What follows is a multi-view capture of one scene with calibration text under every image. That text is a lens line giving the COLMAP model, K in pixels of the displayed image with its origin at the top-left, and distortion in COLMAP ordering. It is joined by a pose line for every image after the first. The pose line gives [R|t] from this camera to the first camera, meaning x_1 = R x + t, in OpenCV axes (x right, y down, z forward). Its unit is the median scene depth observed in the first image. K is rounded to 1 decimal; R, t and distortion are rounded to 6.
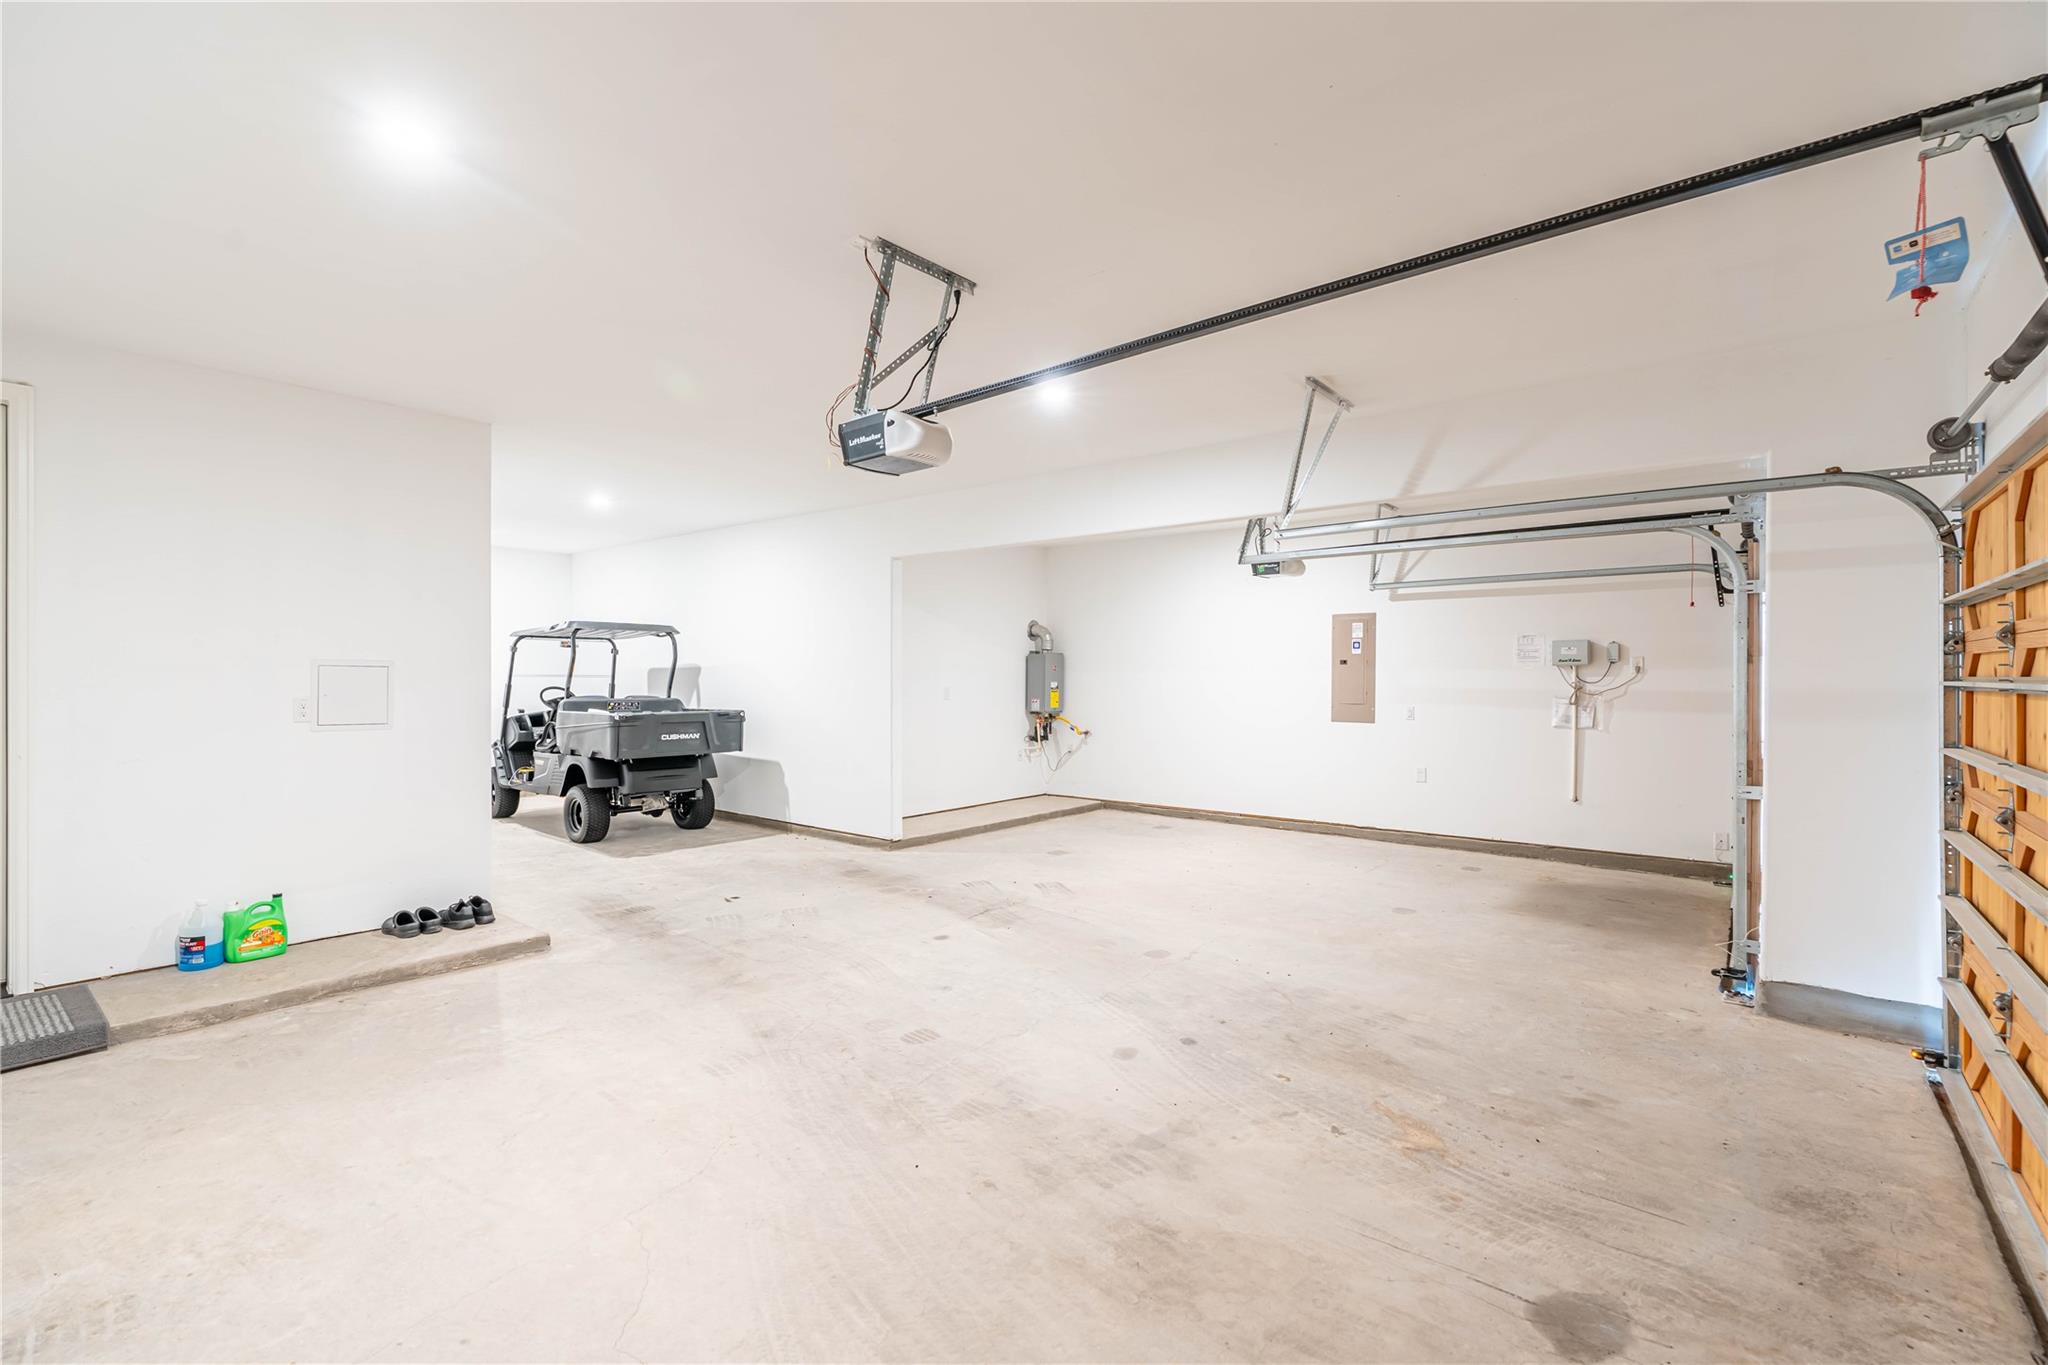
lens RADIAL K [[917.4, 0, 1027.2], [0, 917.4, 682.4], [0, 0, 1]] dist [-0.012571, 0.007239]
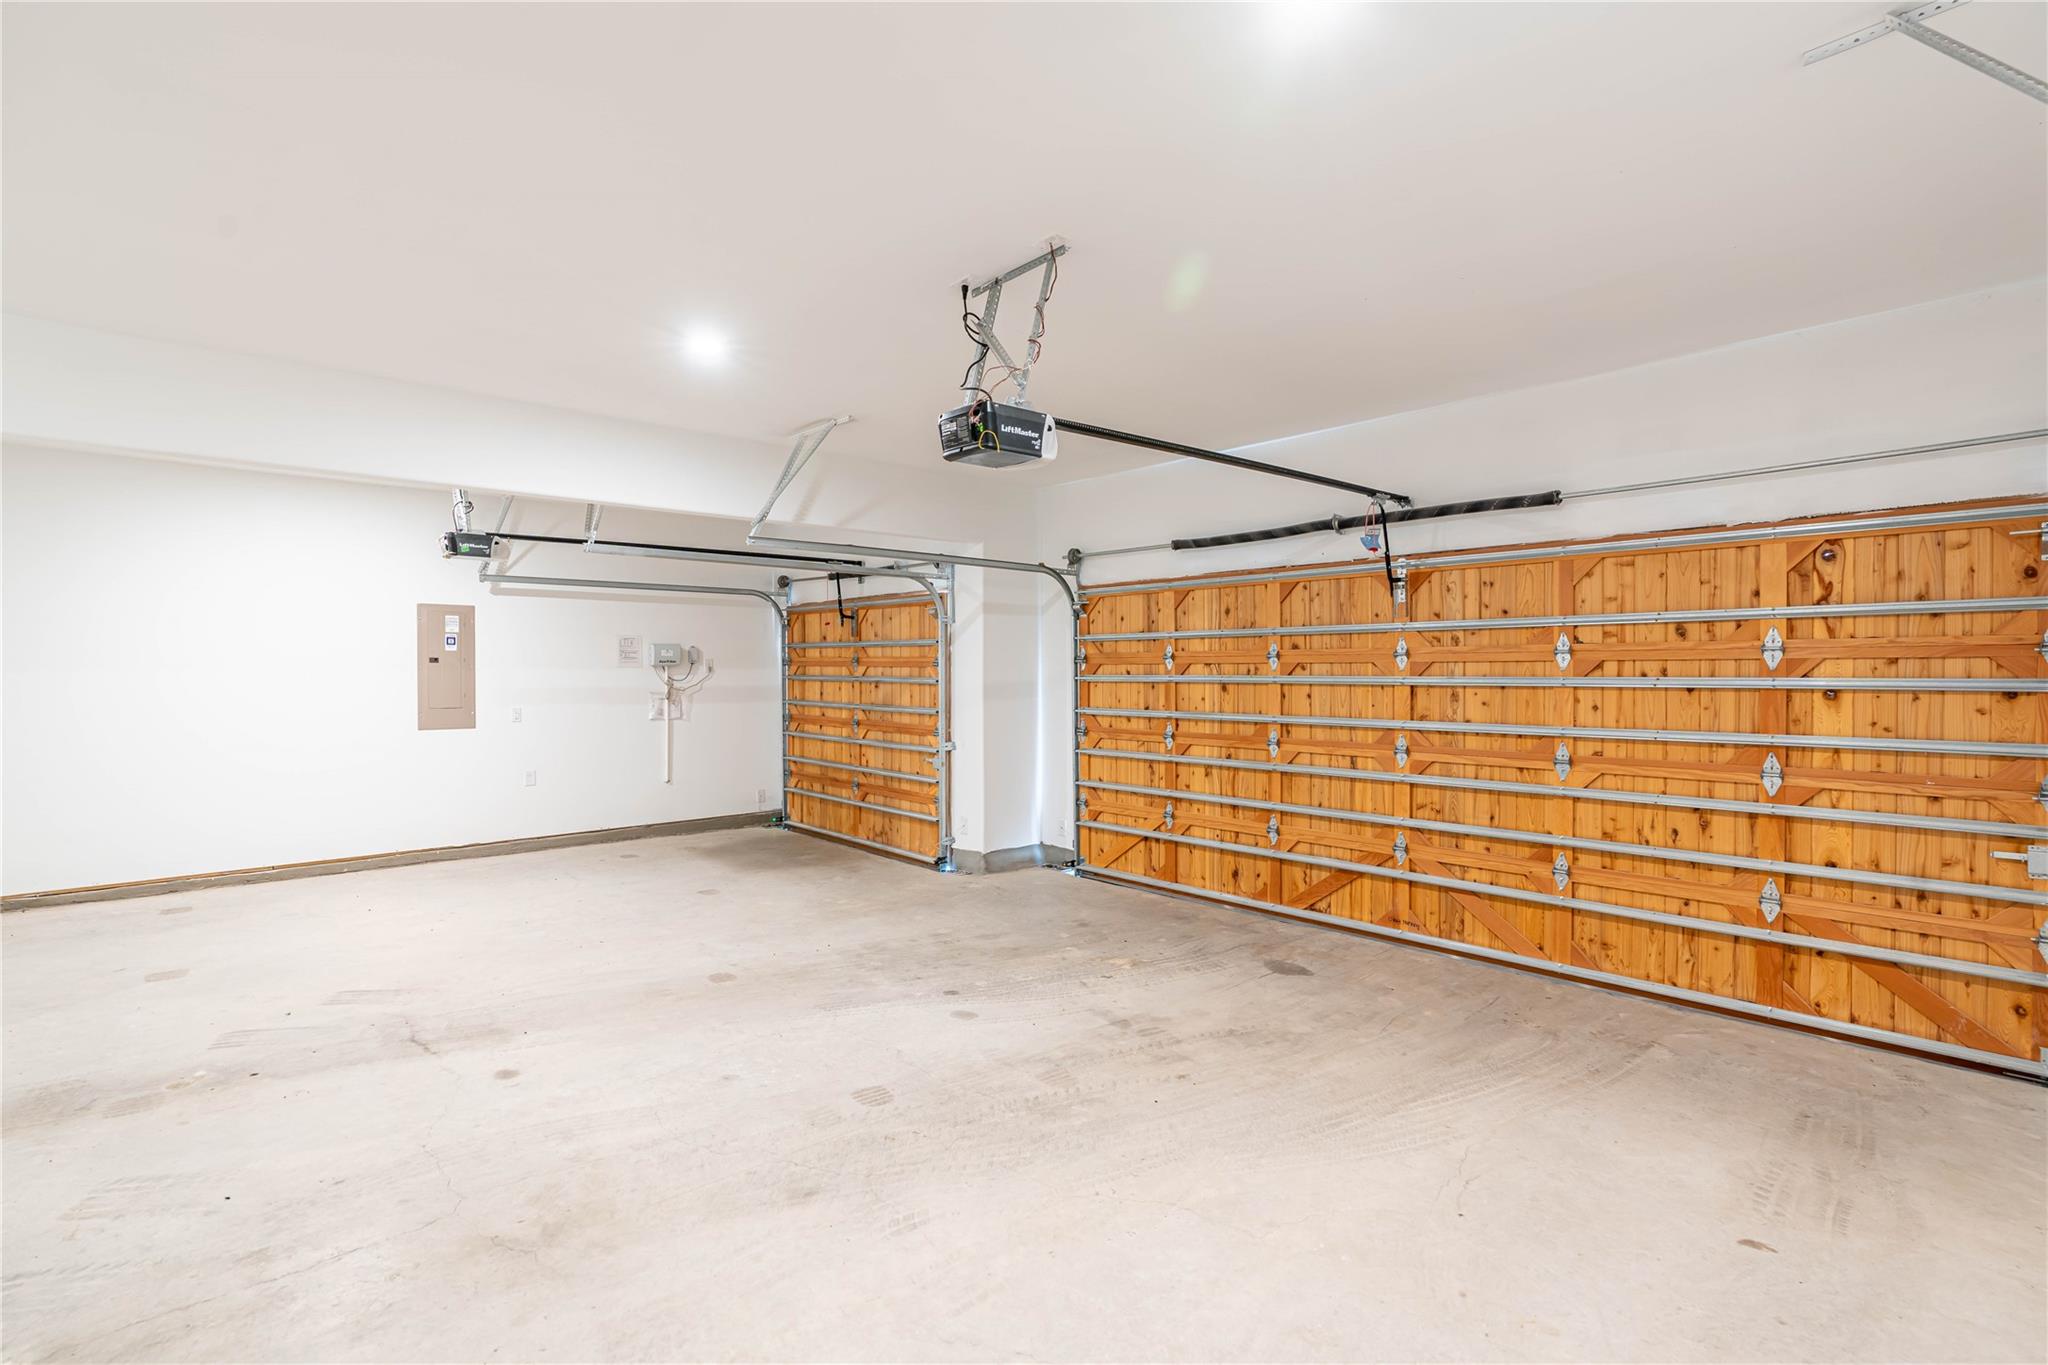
lens RADIAL K [[917.4, 0, 1027.2], [0, 917.4, 682.4], [0, 0, 1]] dist [-0.012571, 0.007239]
pose [[0.152992, -0.014067, 0.988127, -0.926798], [0.009818, 0.999871, 0.012714, -0.014728], [-0.988179, 0.007756, 0.153110, 0.704476]]
